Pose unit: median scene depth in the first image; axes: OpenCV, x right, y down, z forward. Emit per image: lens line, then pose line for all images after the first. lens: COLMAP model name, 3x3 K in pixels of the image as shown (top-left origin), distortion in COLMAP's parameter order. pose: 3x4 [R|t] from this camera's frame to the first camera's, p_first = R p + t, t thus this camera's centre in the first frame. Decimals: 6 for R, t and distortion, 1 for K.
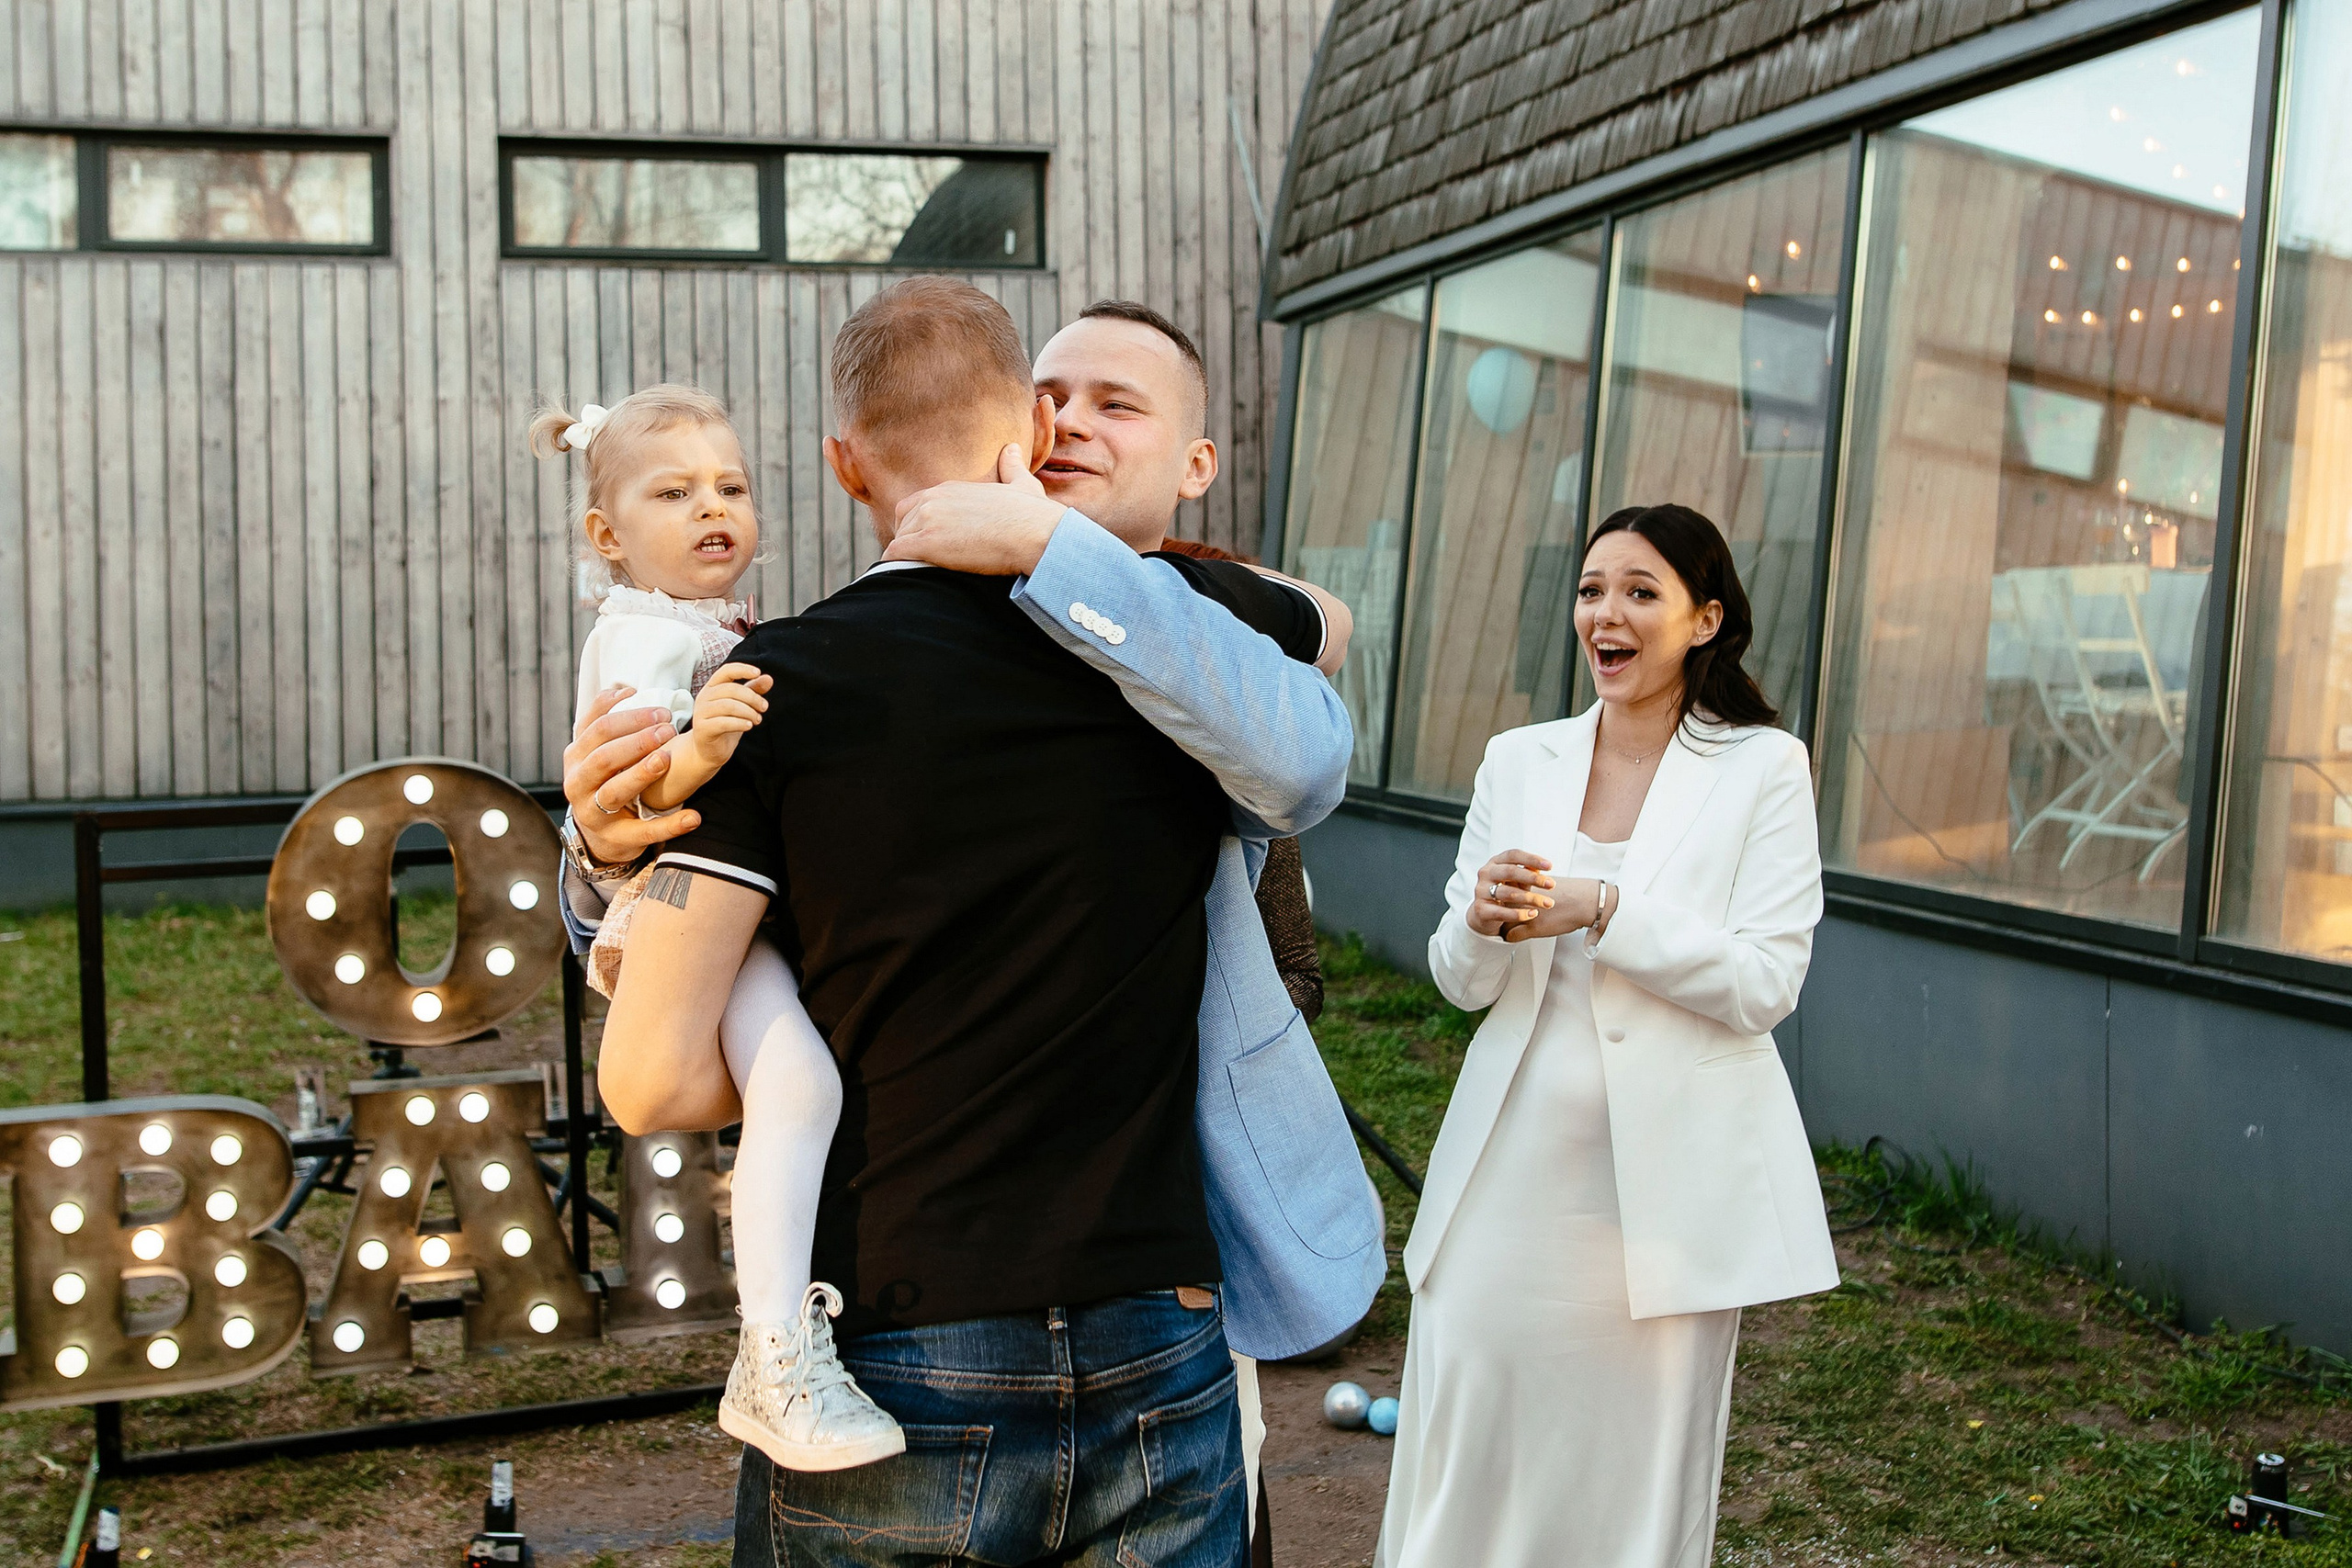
lens RADIAL K [[2395.0, 0, 1049.0], [0, 2395.0, 664.9], [0, 0, 1]] dist [0.001035, -0.003068]
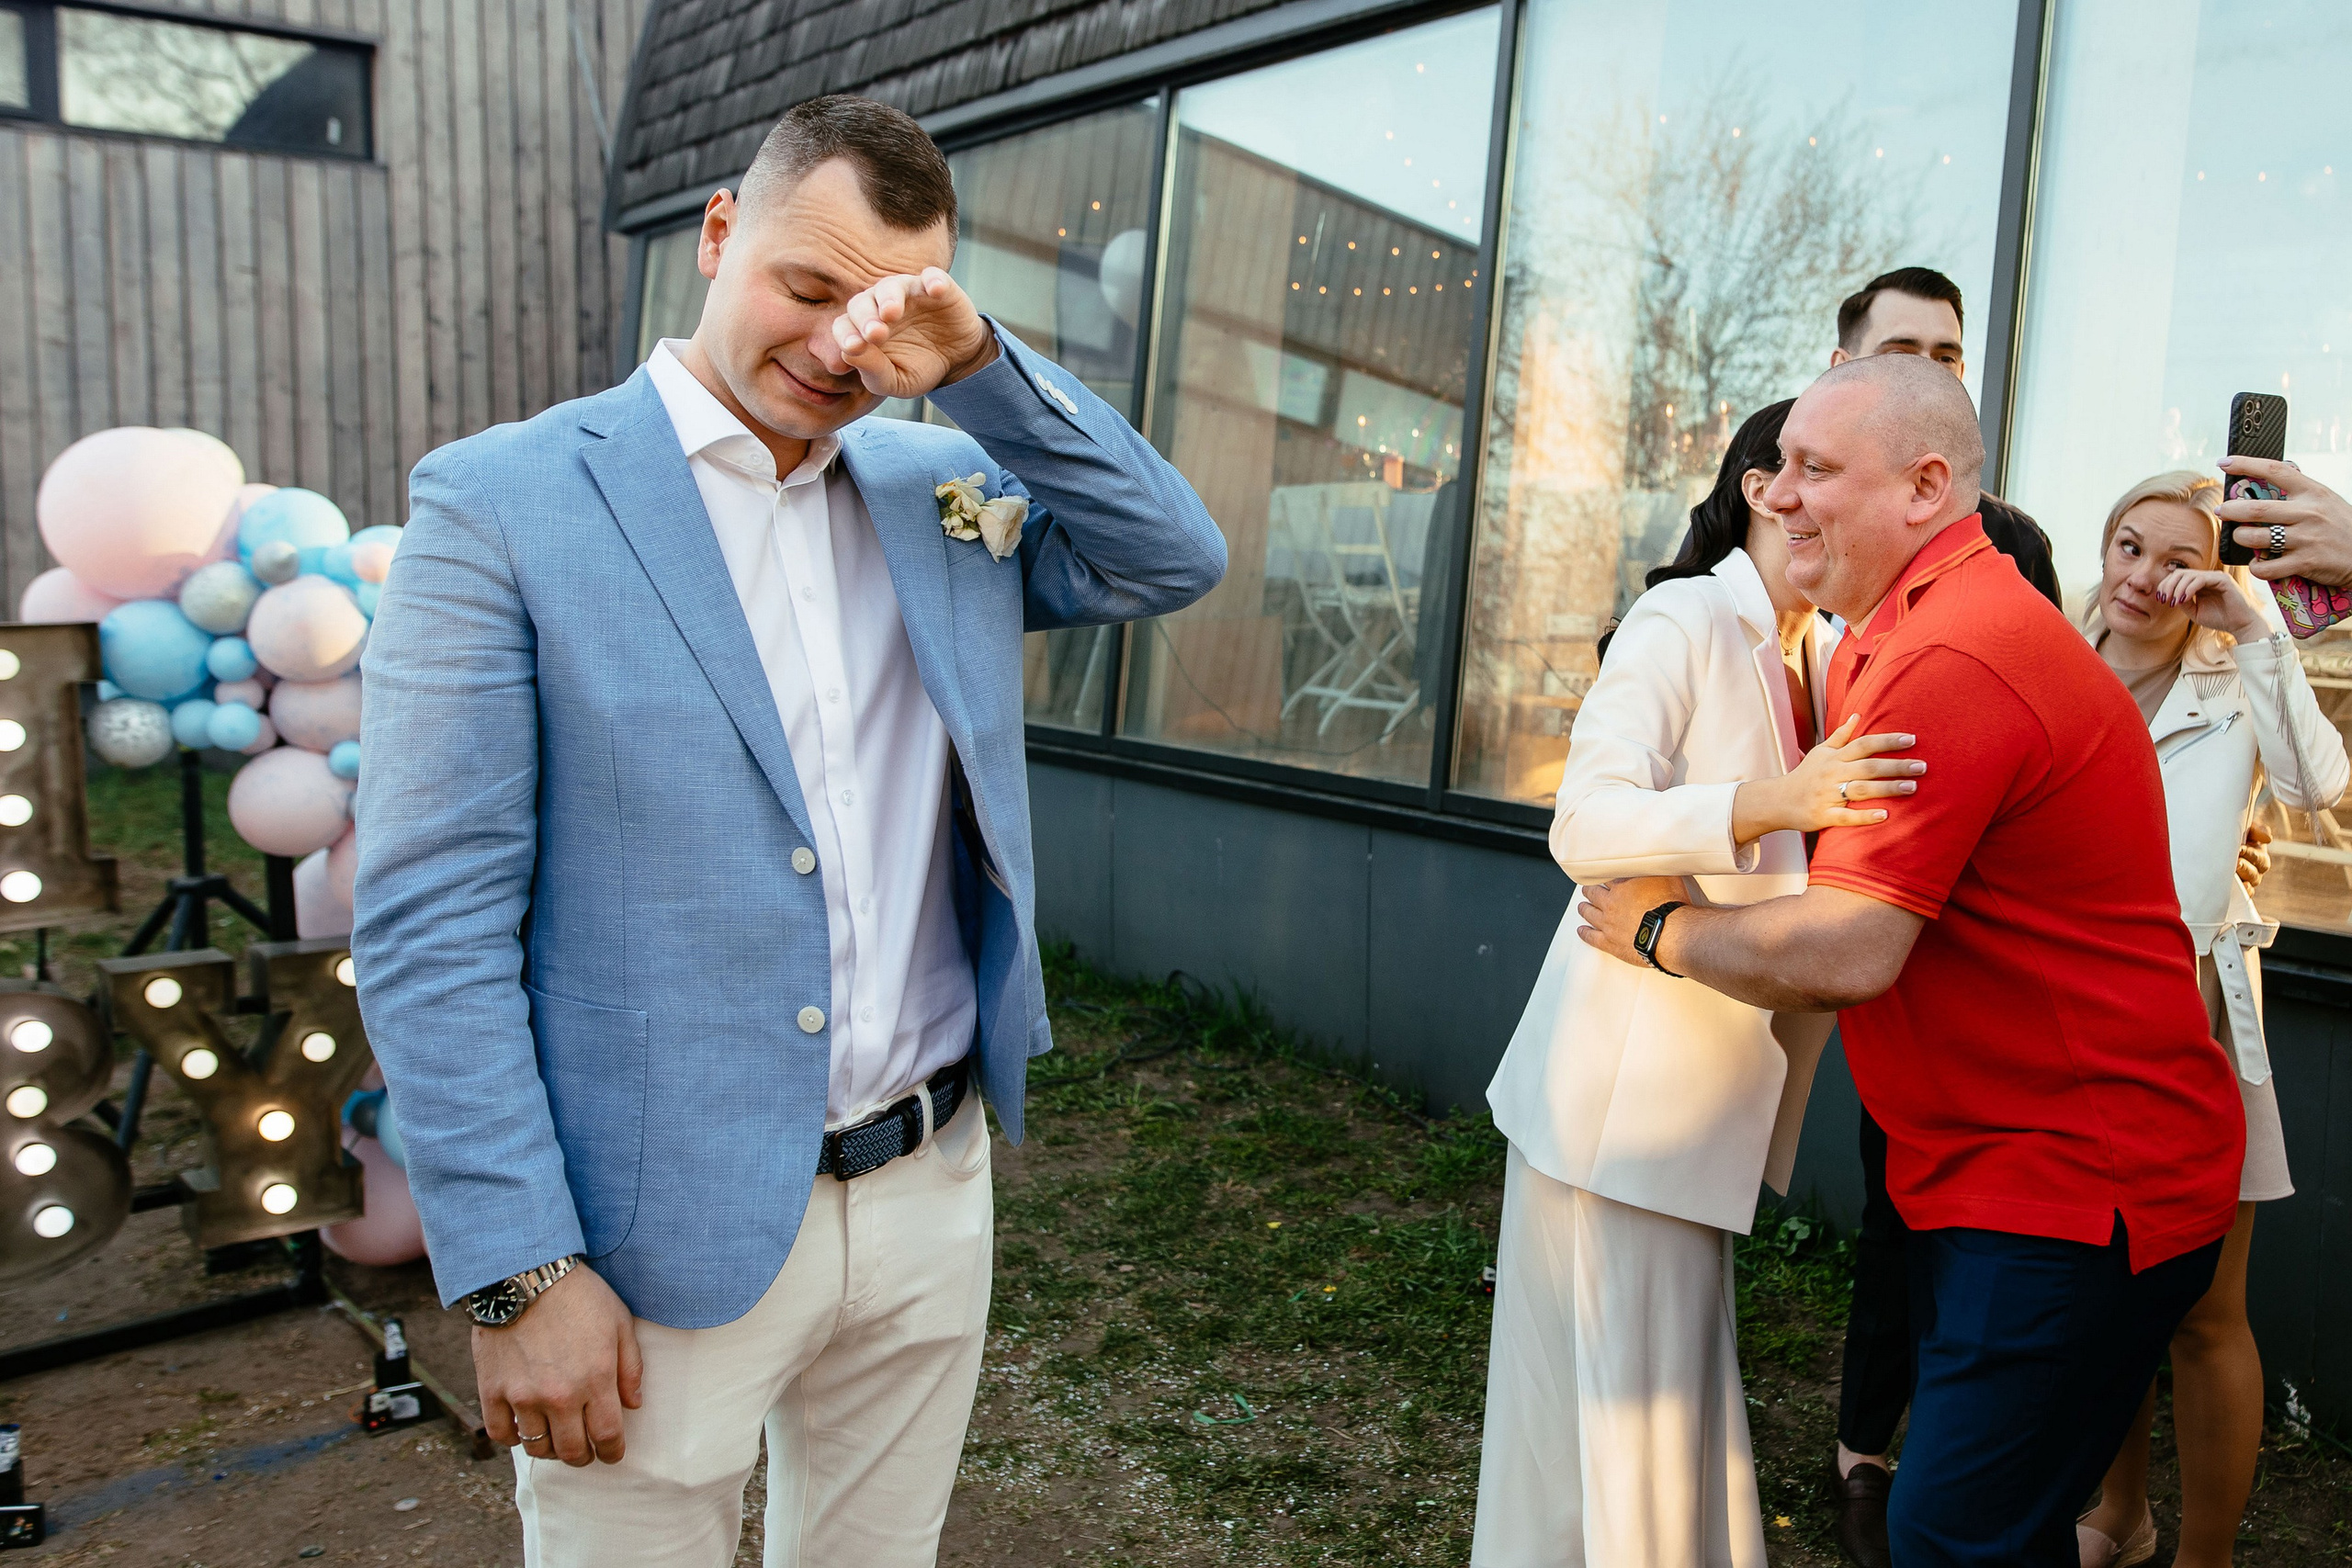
lens RADIAL K [[1971.7, 0, 1413.5], [0, 1971.7, 698.2], [0, 0, 1]] dist [-0.001285, 0.002226]
pose [[0.891404, -0.014808, 0.452967, 0.017054], [-0.013629, 0.998138, 0.059450, 0.007205], [-0.453004, -0.059167, 0.889543, 0.101710]]
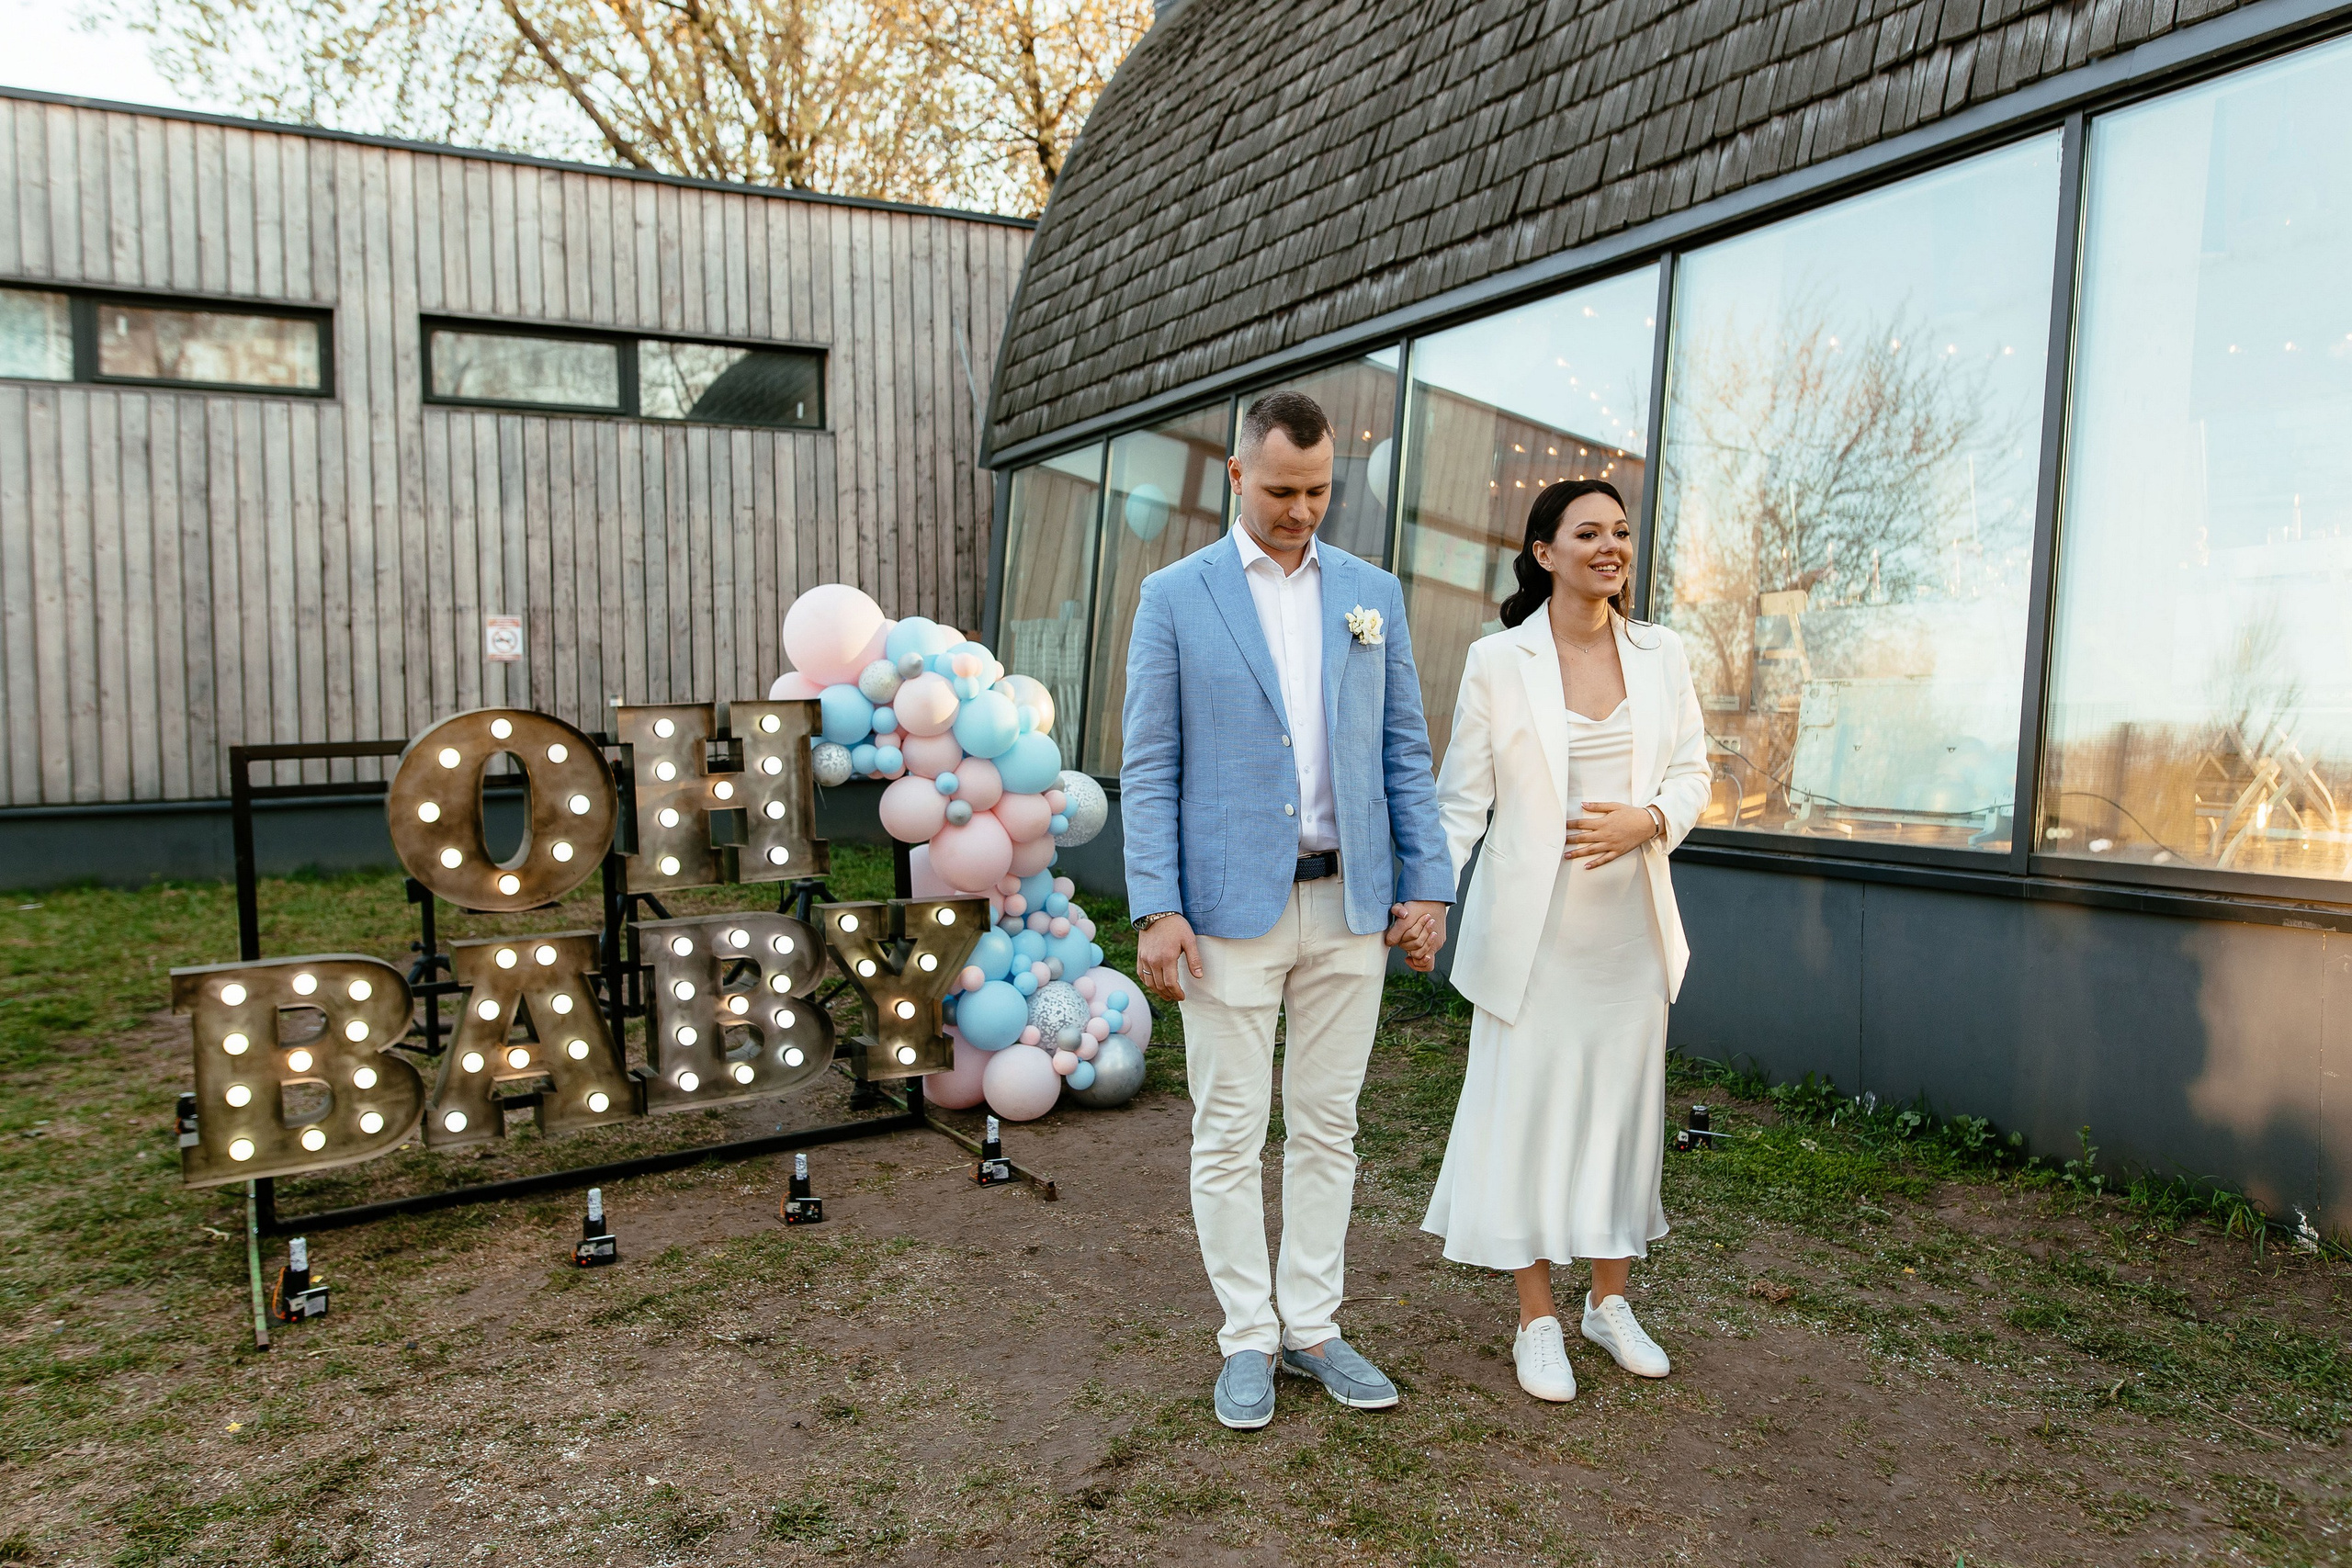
lens RADIAL K [[1614.4, 0, 1182.7], [0, 1614.4, 765.9], [0, 0, 1]] dist [-0.001629, 0.000768]
pose [[0.967771, -0.011449, 0.251571, -0.075867], [0.006764, 0.999787, 0.019482, 0.037966], [-0.251740, -0.017153, 0.967643, -0.005735]]
